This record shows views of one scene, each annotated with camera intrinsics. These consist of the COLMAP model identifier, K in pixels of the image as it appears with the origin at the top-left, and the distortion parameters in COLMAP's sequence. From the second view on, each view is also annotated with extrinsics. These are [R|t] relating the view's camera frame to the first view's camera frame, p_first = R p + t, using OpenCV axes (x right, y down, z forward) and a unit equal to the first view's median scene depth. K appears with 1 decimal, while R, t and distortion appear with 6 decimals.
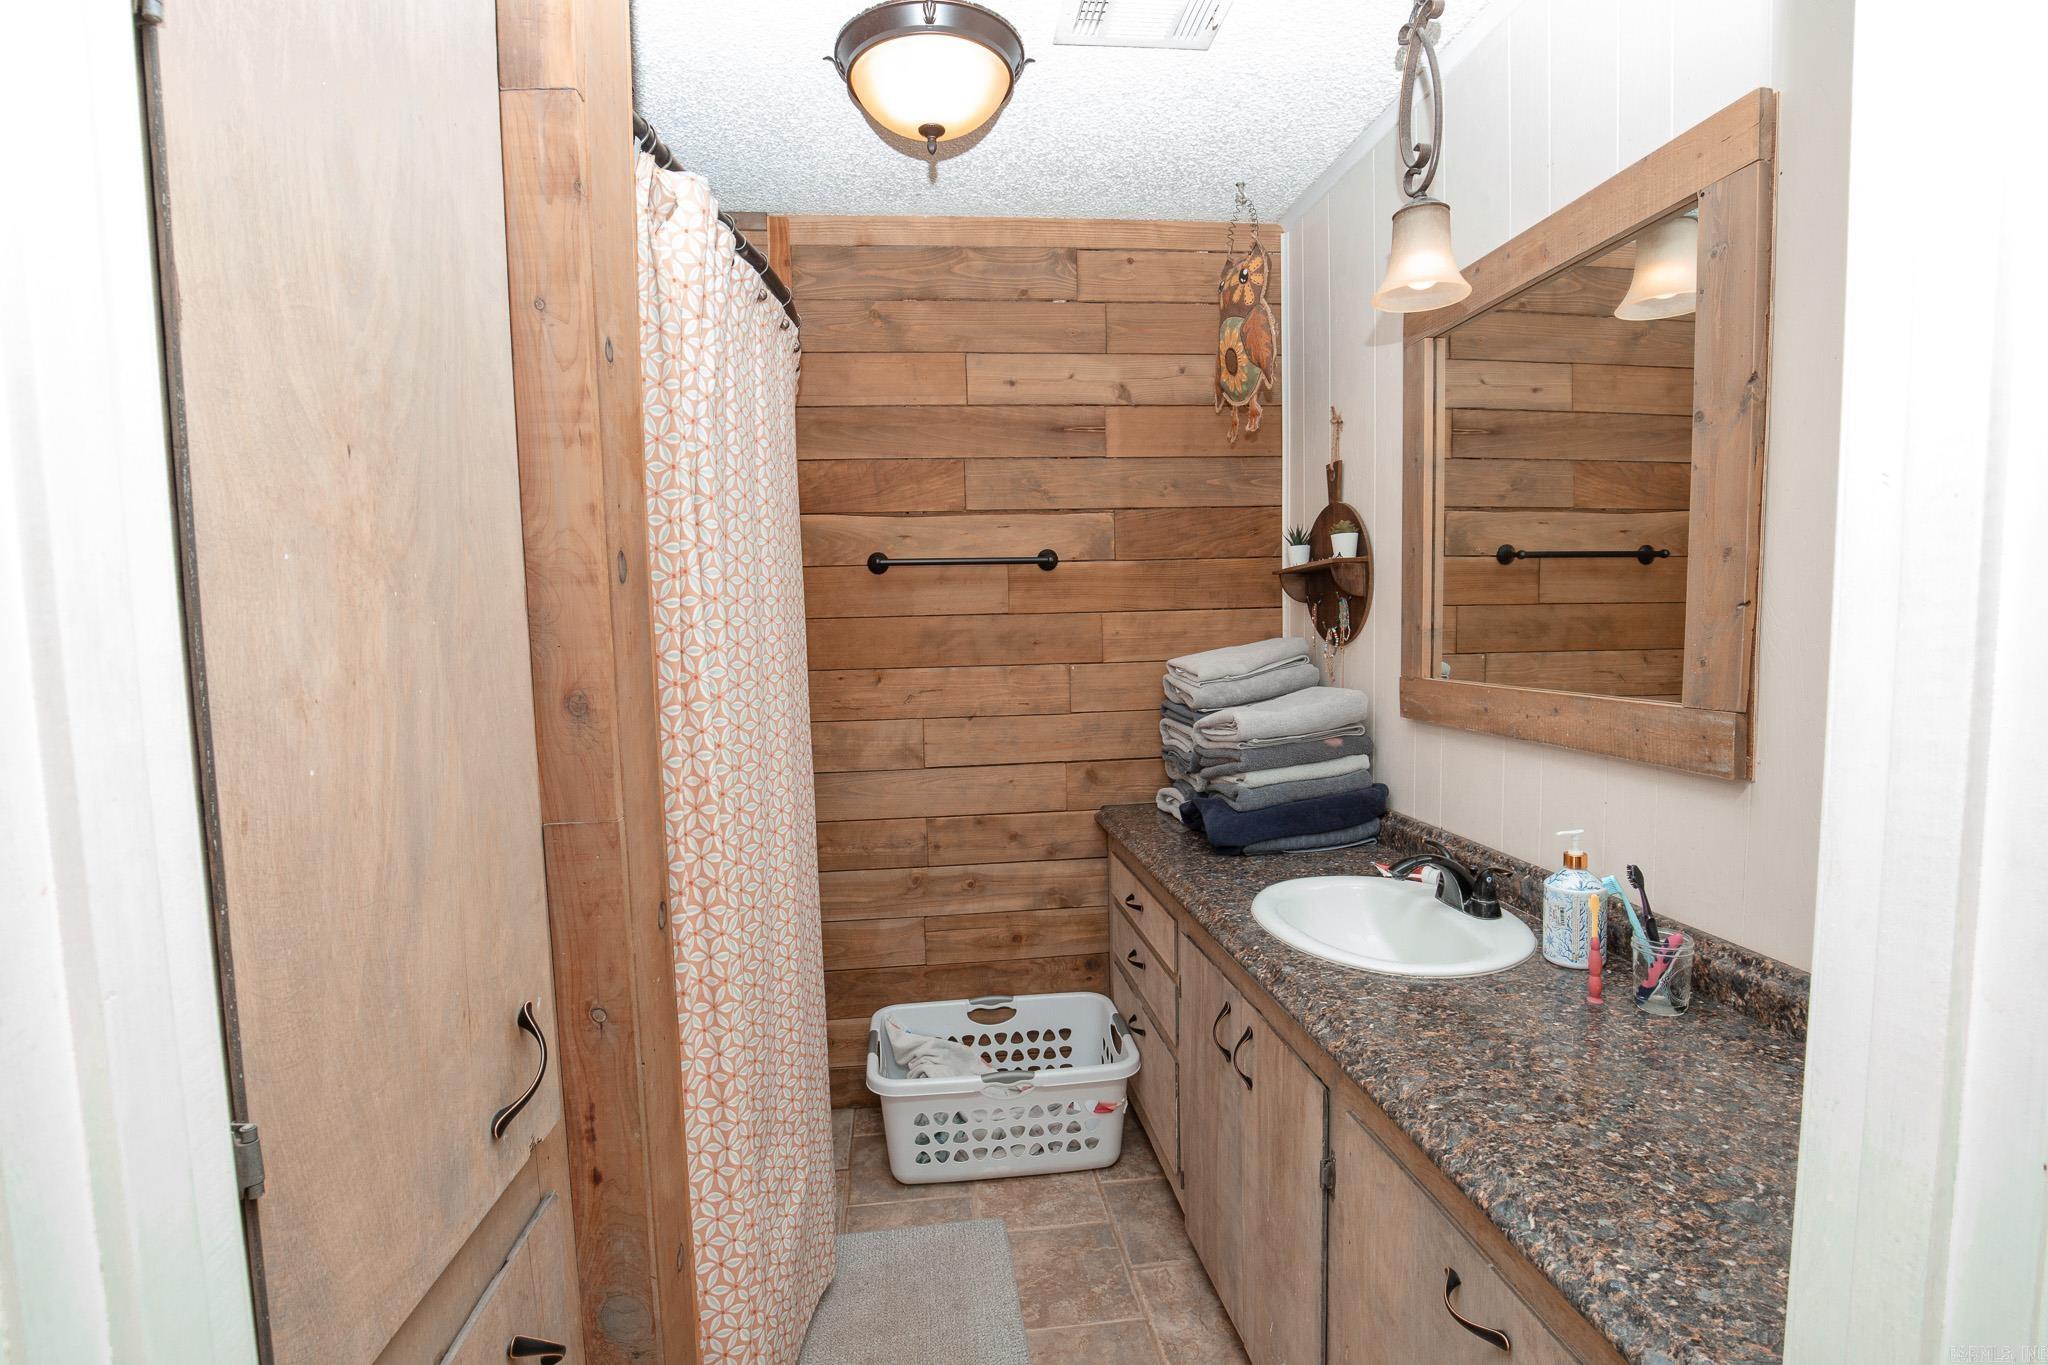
lens RADIAL K [[946.1, 0, 1007.6], [0, 946.1, 692.9], [0, 0, 1]] dist [-0.030505, 0.000211]
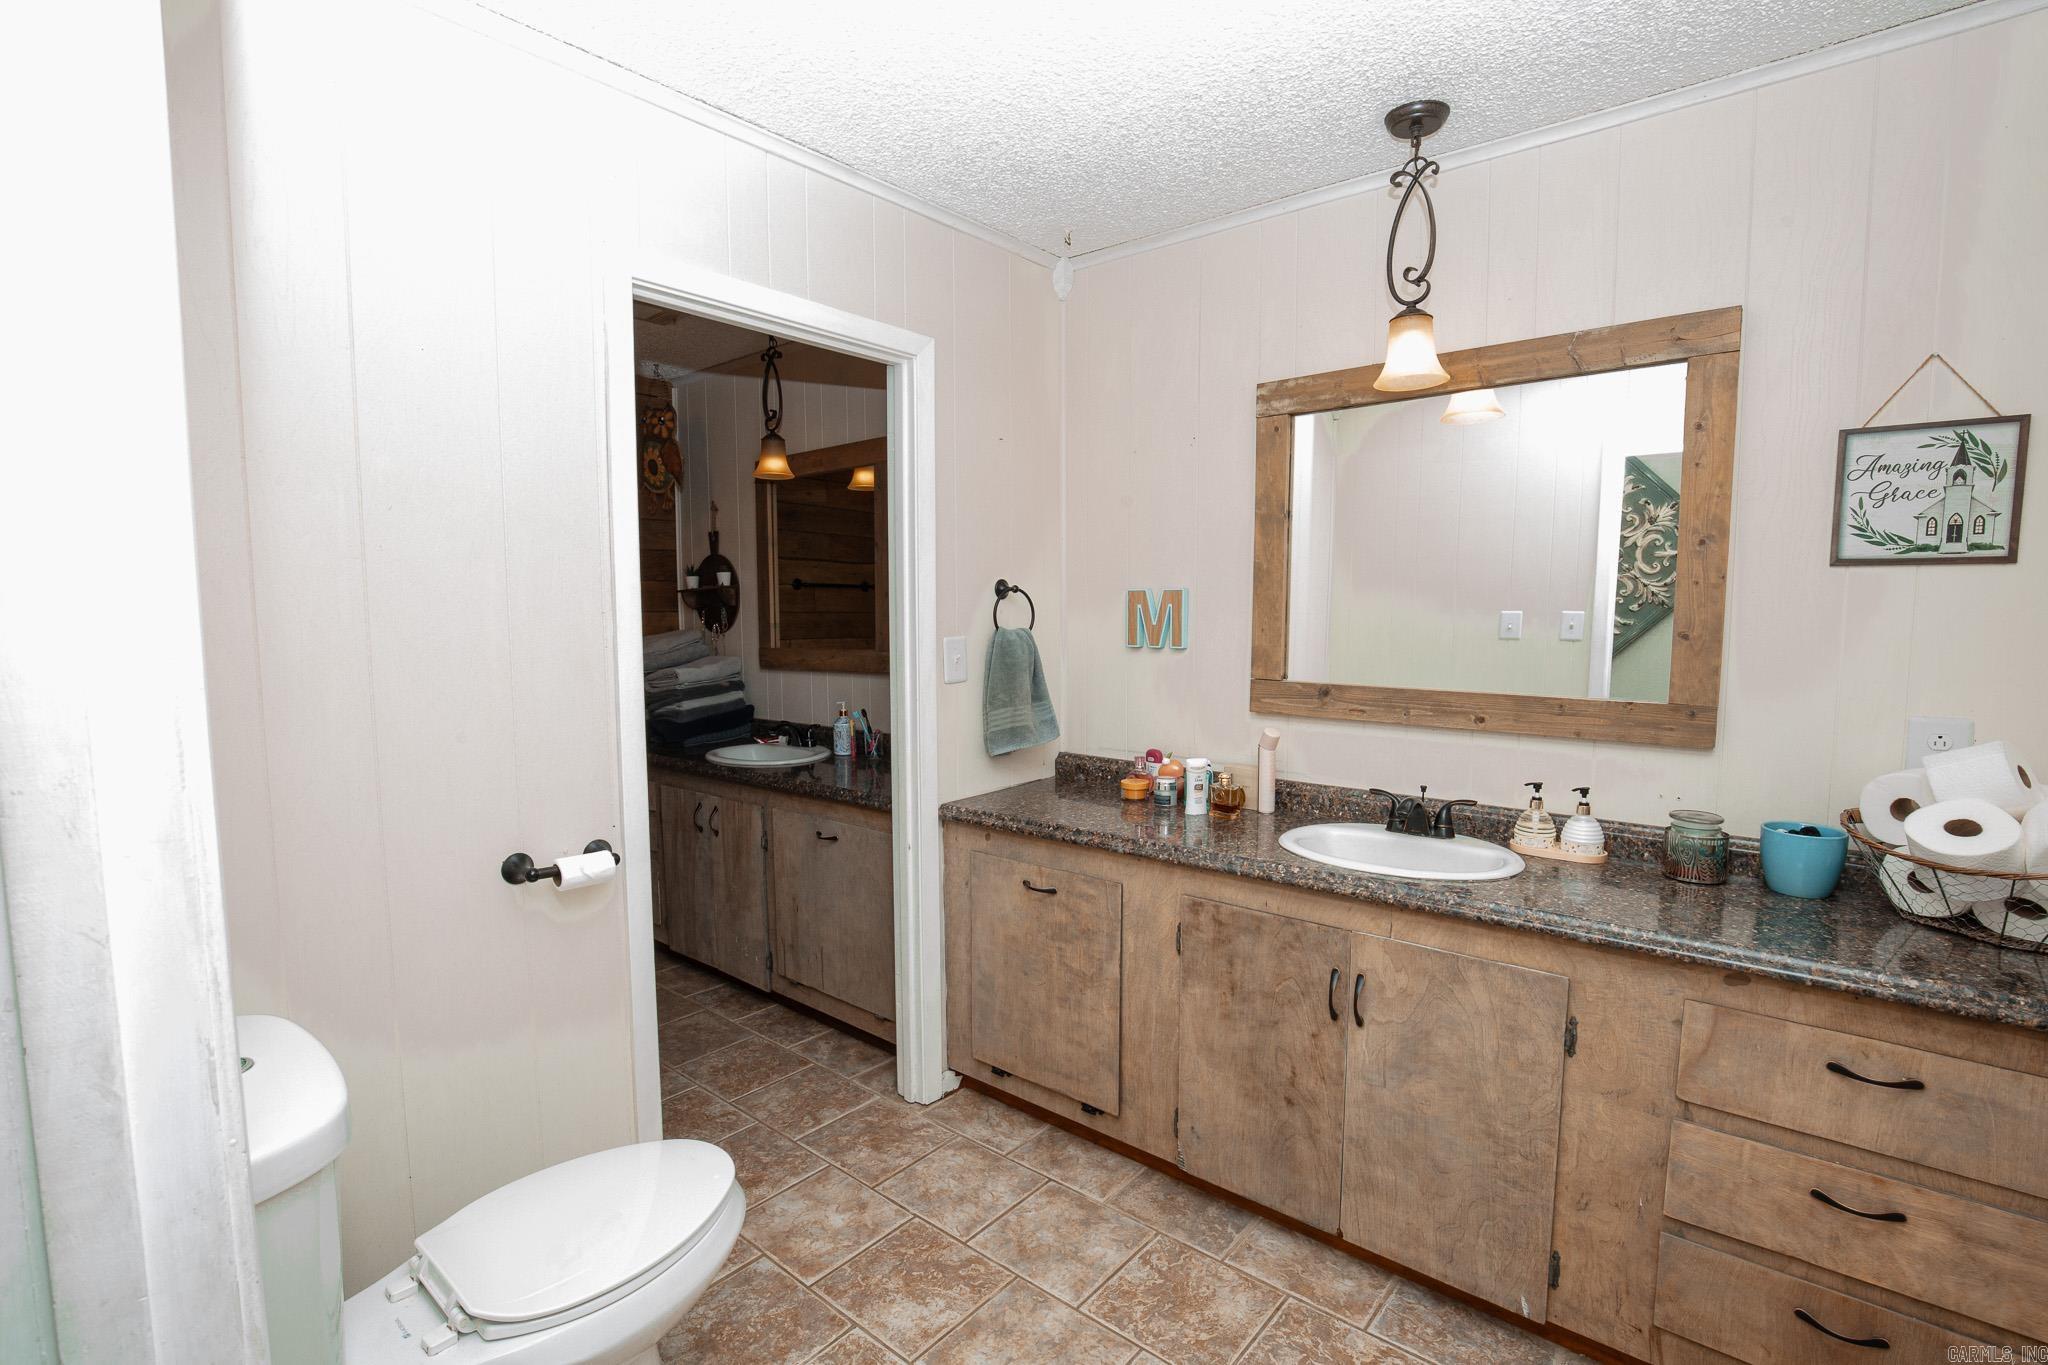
lens RADIAL K [[946.1, 0, 1007.6], [0, 946.1, 692.9], [0, 0, 1]] dist [-0.030505, 0.000211]
pose [[0.737158, -0.038951, 0.674597, -0.512393], [0.041900, 0.999051, 0.011900, 0.072238], [-0.674420, 0.019493, 0.738091, -0.772036]]
